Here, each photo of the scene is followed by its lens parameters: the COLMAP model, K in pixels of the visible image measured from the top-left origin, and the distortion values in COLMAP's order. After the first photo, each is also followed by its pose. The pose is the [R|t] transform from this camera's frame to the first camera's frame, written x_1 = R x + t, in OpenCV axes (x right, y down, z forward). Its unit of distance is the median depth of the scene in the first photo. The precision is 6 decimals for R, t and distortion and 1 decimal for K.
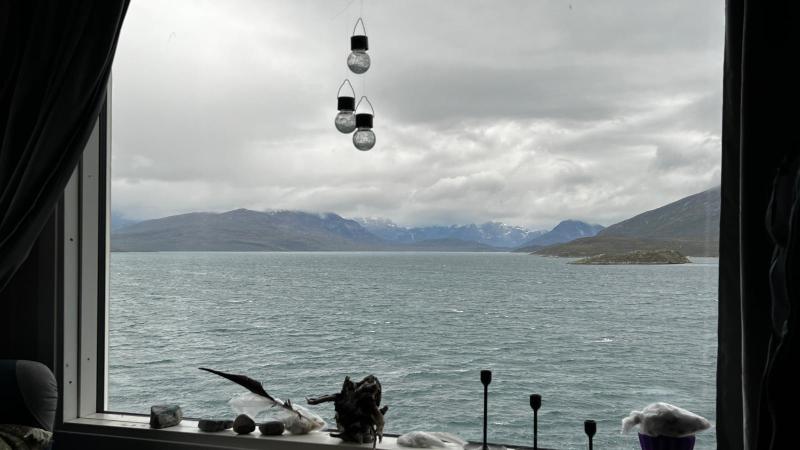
lens RADIAL K [[694.5, 0, 396.5], [0, 694.5, 225.3], [0, 0, 1]] dist [0.019196, -0.002504]
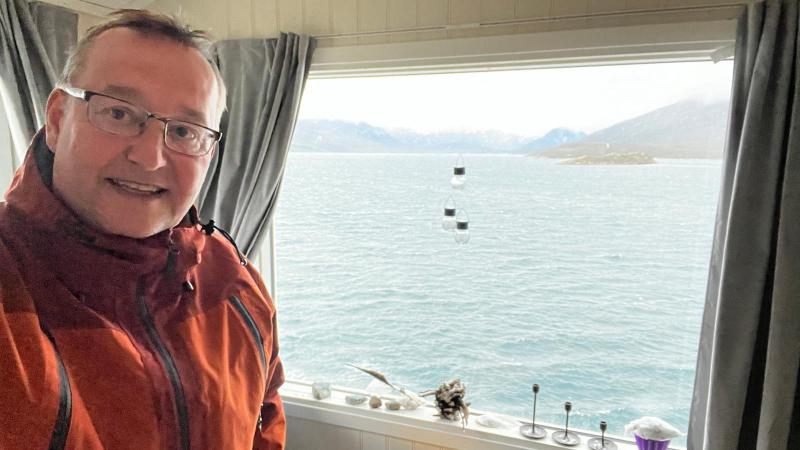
lens RADIAL K [[556.6, 0, 382.6], [0, 556.6, 228.4], [0, 0, 1]] dist [0.023612, 0.004365]
pose [[0.998507, 0.015832, -0.052282, -0.140703], [-0.006051, 0.983246, 0.182184, -0.329474], [0.054290, -0.181596, 0.981873, -0.170072]]
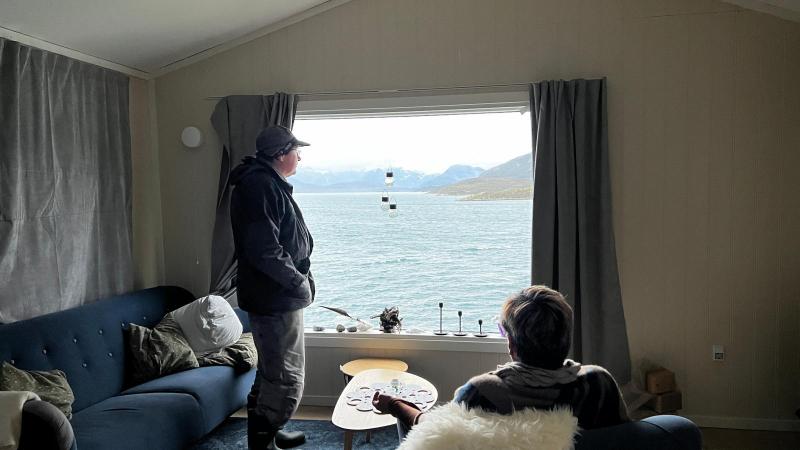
lens RADIAL K [[604.5, 0, 406.4], [0, 604.5, 224.3], [0, 0, 1]] dist [0.011903, 0.021299]
pose [[0.986916, -0.022869, 0.159604, -0.316150], [0.007022, 0.995048, 0.099152, -0.274960], [-0.161081, -0.096734, 0.982189, -1.044922]]
